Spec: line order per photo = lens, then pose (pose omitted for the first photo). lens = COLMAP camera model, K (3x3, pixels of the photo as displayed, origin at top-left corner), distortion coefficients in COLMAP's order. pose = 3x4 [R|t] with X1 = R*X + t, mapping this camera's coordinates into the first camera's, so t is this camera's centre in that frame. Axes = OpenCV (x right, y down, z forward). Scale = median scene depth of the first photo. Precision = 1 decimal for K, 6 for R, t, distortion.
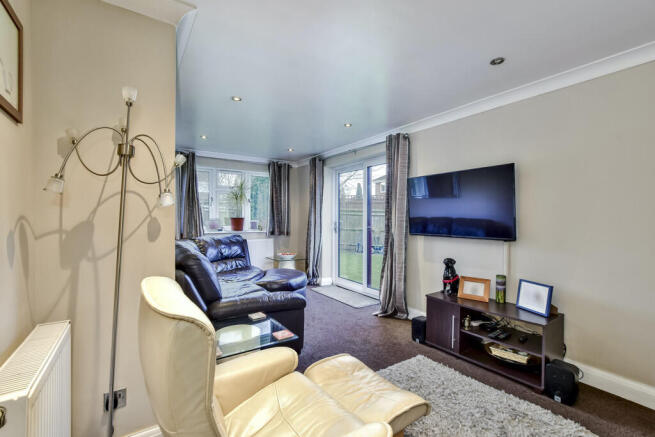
lens RADIAL K [[288.7, 0, 327.3], [0, 288.7, 219.2], [0, 0, 1]] dist [-0.010233, 0.001652]
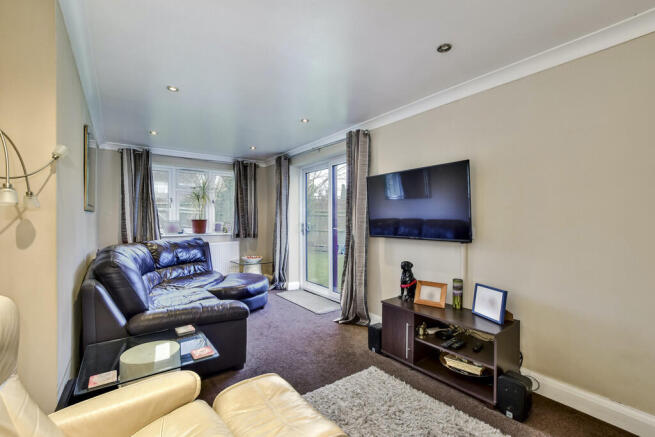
lens RADIAL K [[288.7, 0, 327.4], [0, 288.7, 219.3], [0, 0, 1]] dist [-0.010233, 0.001652]
pose [[0.998933, -0.005406, 0.045863, 0.122851], [0.005622, 0.999974, -0.004577, 0.000925], [-0.045837, 0.004830, 0.998937, 0.070204]]
